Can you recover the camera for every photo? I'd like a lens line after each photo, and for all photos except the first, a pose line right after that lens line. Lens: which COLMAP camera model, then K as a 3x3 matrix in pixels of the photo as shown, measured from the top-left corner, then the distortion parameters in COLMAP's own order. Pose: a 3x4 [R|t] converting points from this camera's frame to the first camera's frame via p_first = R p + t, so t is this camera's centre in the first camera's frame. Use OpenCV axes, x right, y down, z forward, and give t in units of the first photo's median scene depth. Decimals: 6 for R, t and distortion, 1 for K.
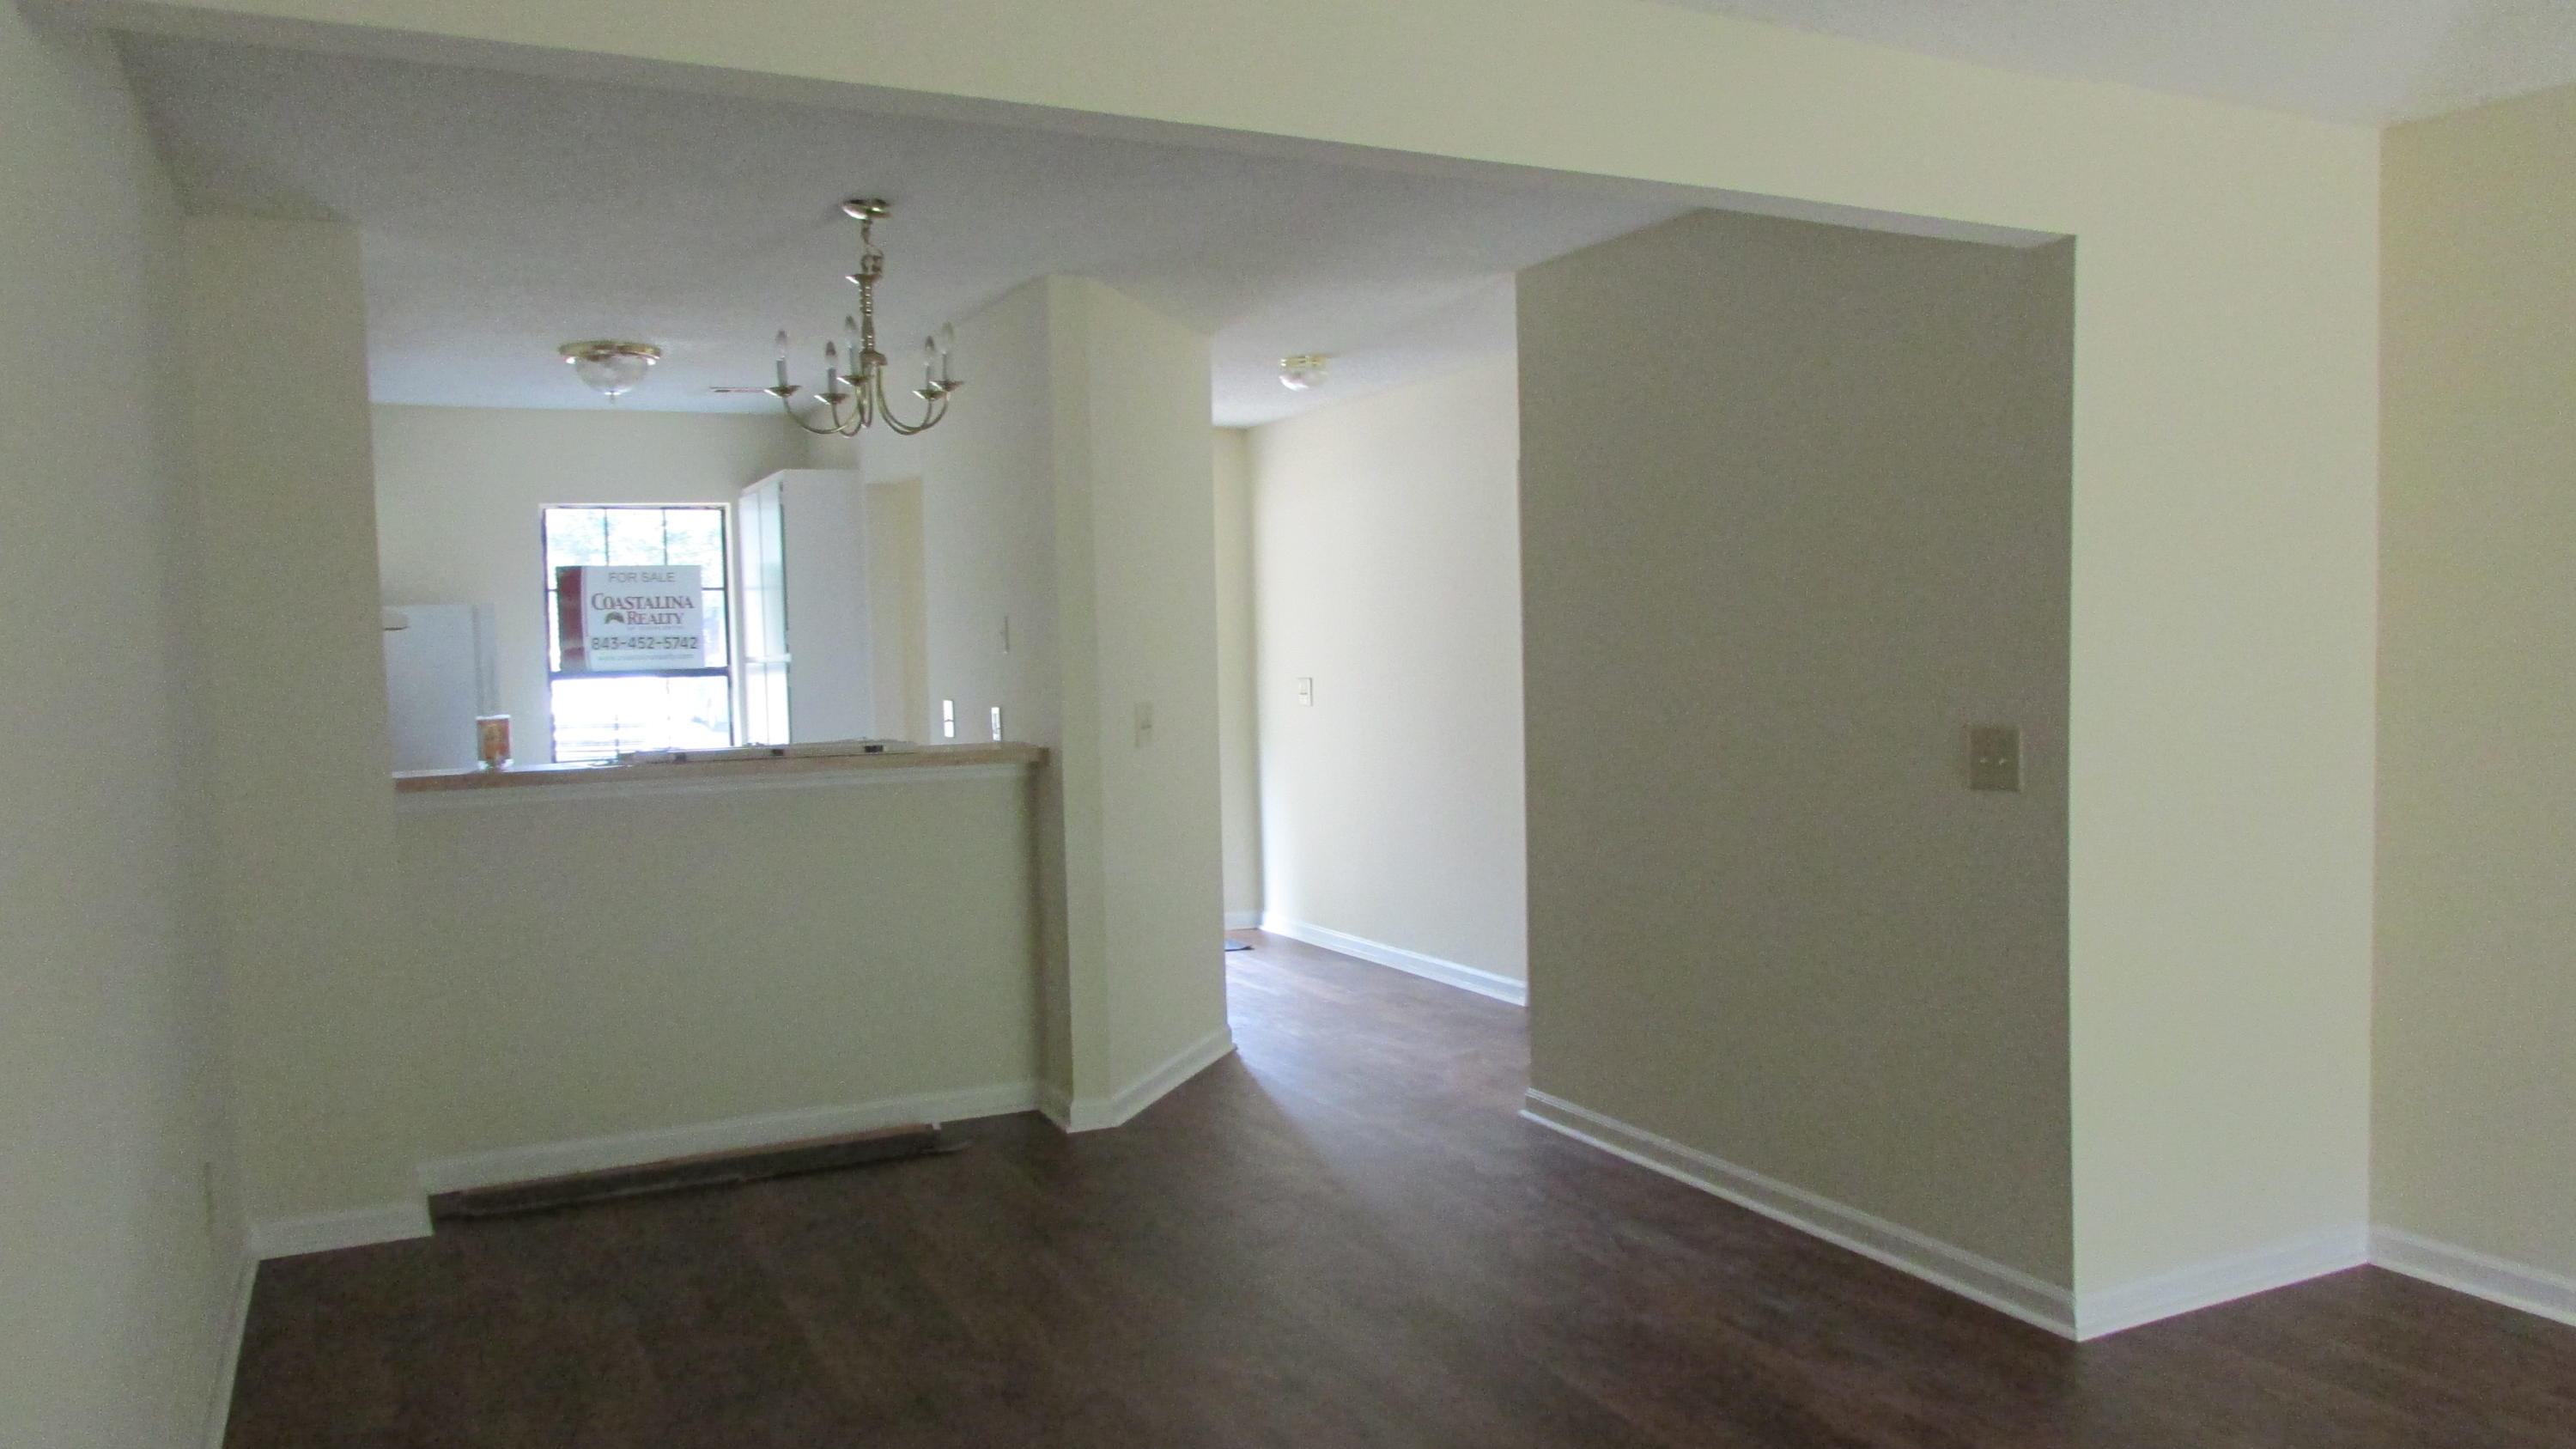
lens RADIAL K [[1860.1, 0, 1288.0], [0, 1860.1, 724.5], [0, 0, 1]] dist [-0.024263, 0.003147]
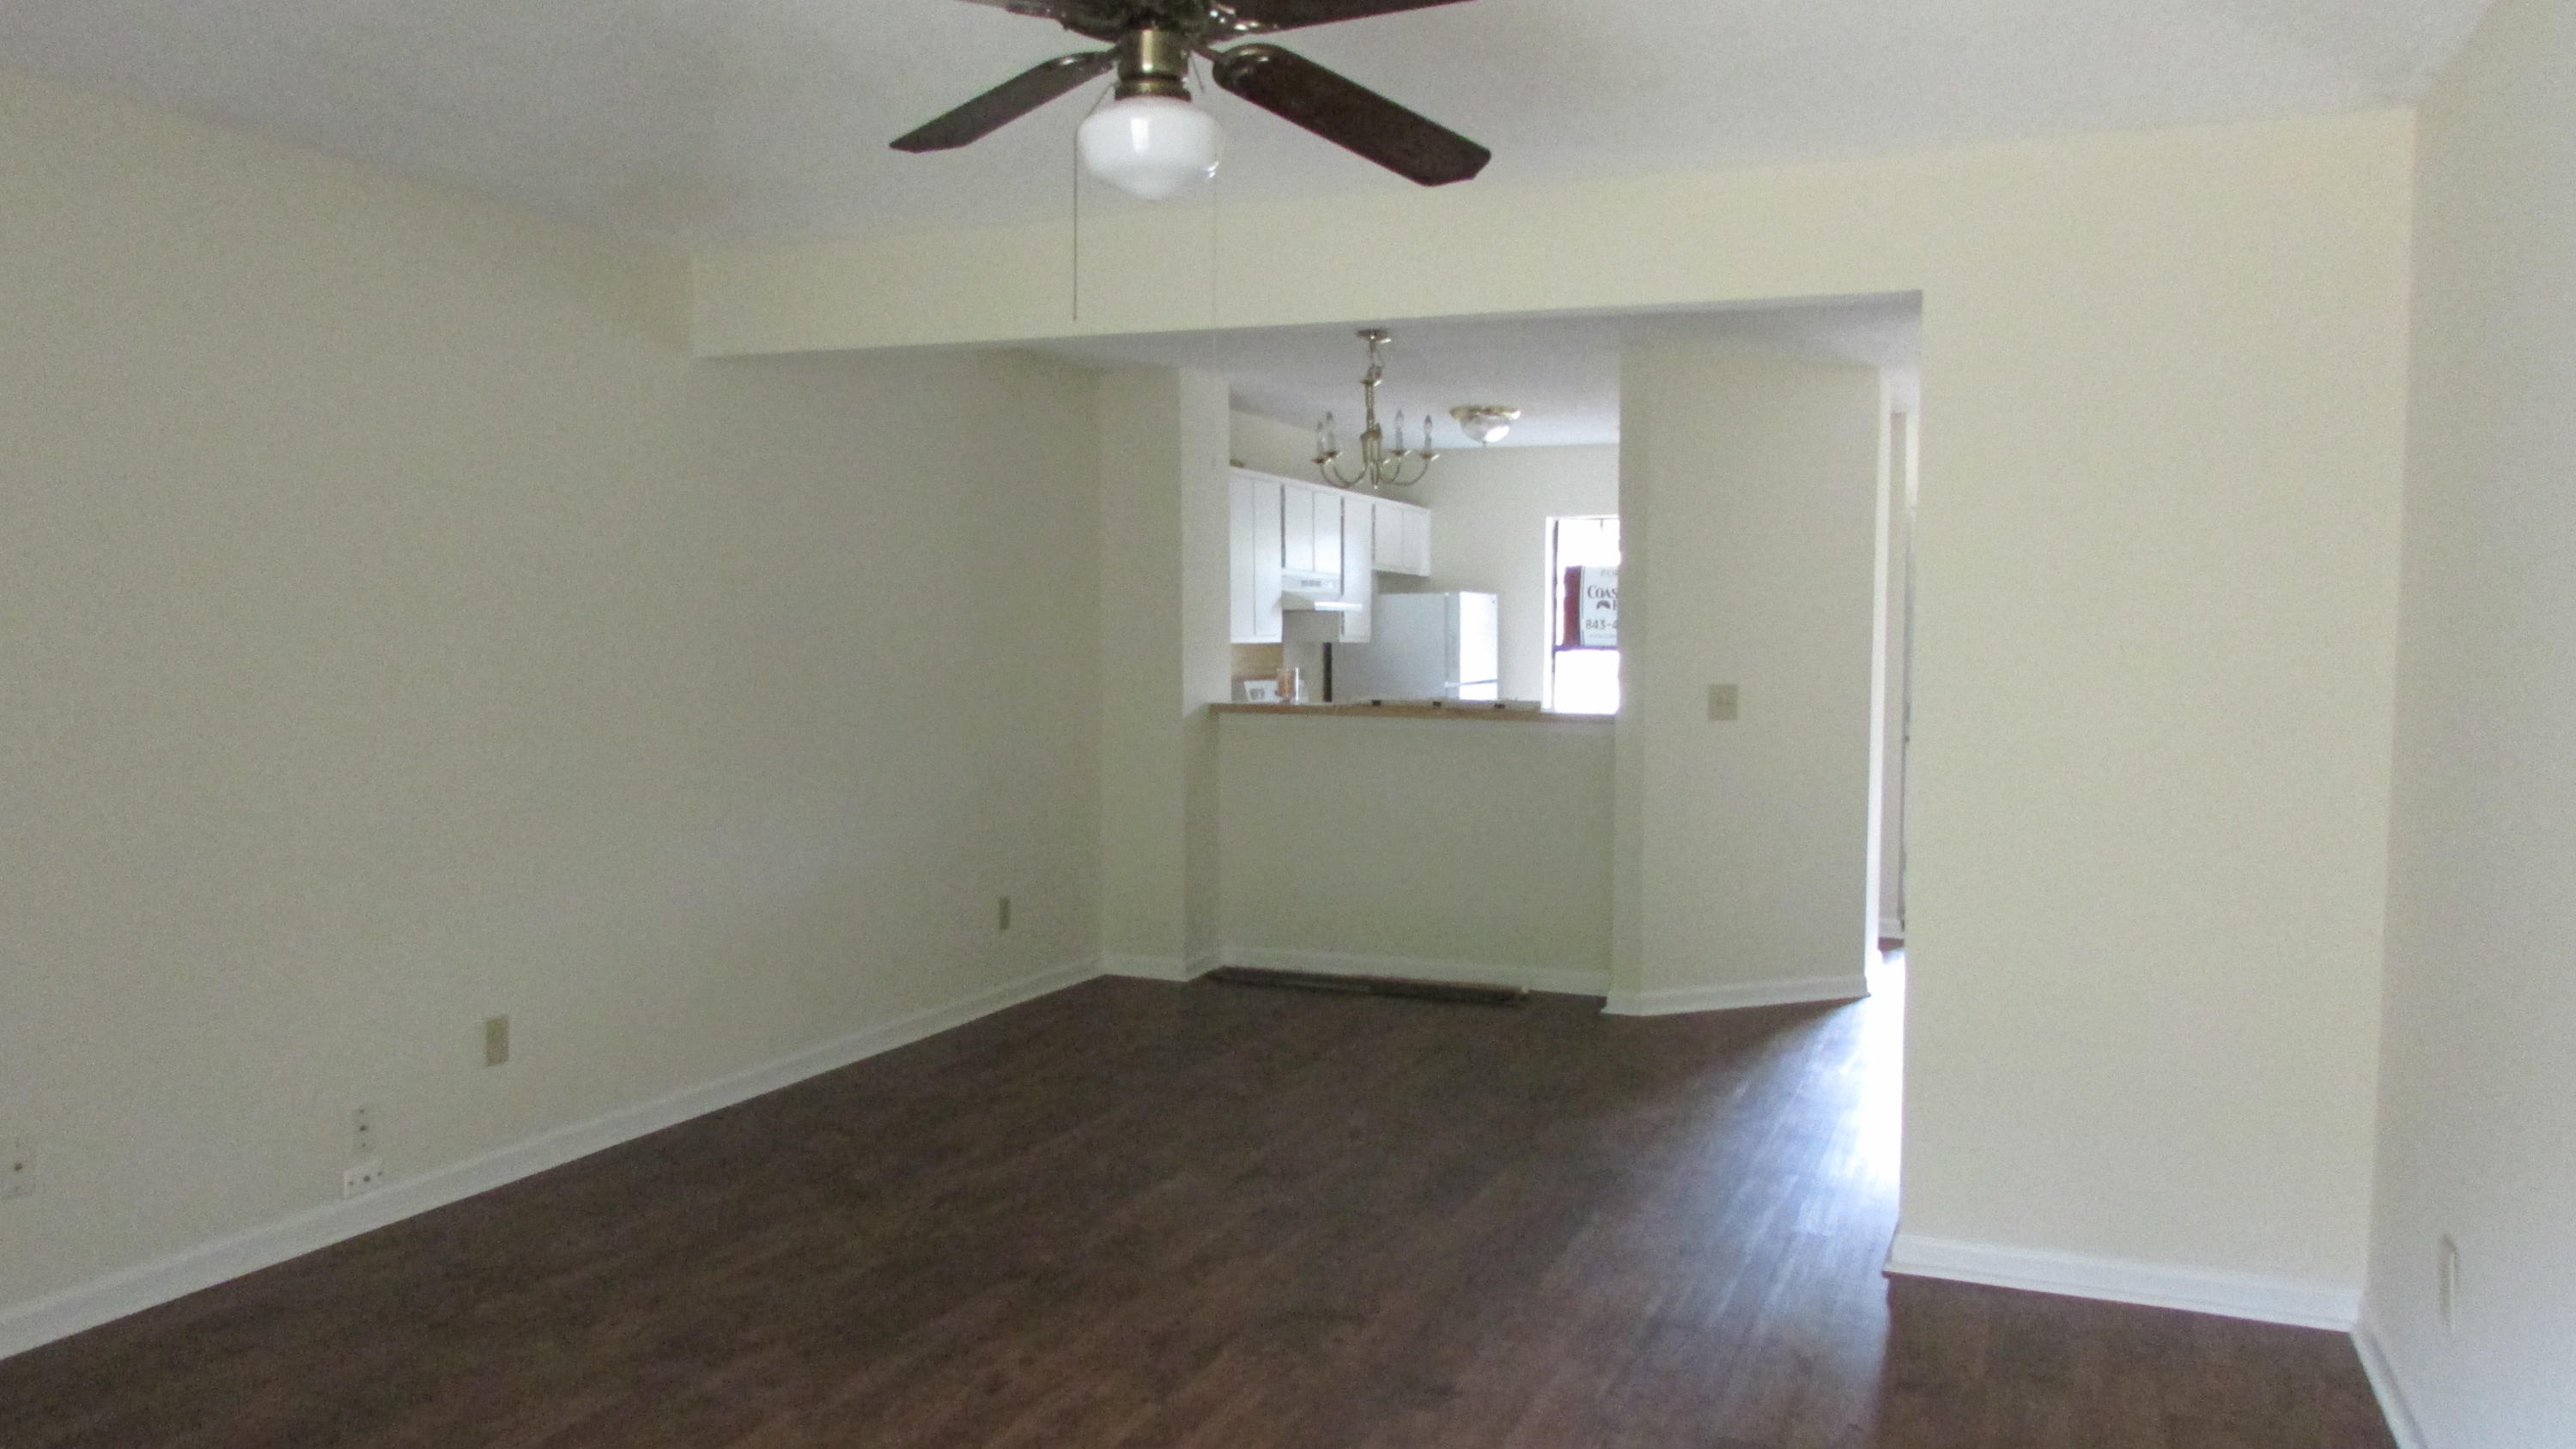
lens RADIAL K [[1860.1, 0, 1288.0], [0, 1860.1, 724.5], [0, 0, 1]] dist [-0.024263, 0.003147]
pose [[0.663250, 0.068599, -0.745248, 0.538699], [-0.060522, 0.997445, 0.037950, -0.012291], [0.745947, 0.019933, 0.665707, -0.022048]]
